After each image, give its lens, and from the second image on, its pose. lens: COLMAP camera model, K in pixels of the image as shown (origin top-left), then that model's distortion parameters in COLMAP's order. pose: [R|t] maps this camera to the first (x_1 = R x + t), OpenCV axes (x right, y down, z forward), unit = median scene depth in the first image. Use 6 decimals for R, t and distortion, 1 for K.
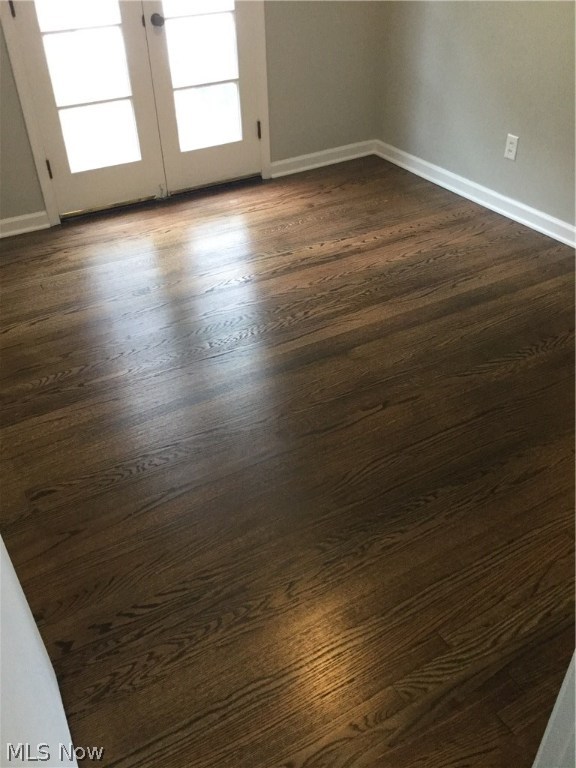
lens RADIAL K [[688.8, 0, 286.1], [0, 688.8, 385.9], [0, 0, 1]] dist [0.134171, -0.260939]
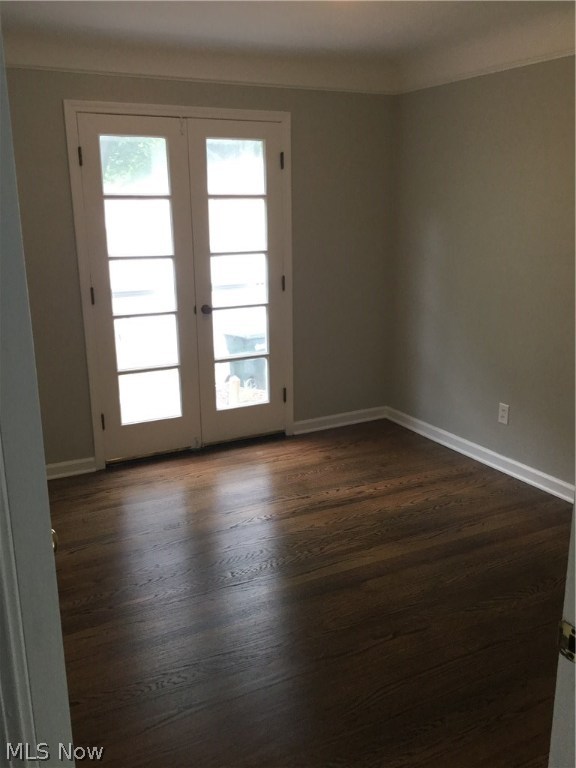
lens RADIAL K [[688.8, 0, 286.1], [0, 688.8, 385.9], [0, 0, 1]] dist [0.134171, -0.260939]
pose [[0.999119, 0.023068, -0.035065, 0.004701], [-0.034355, 0.929400, -0.367471, 0.051948], [0.024112, 0.368351, 0.929374, -0.093356]]
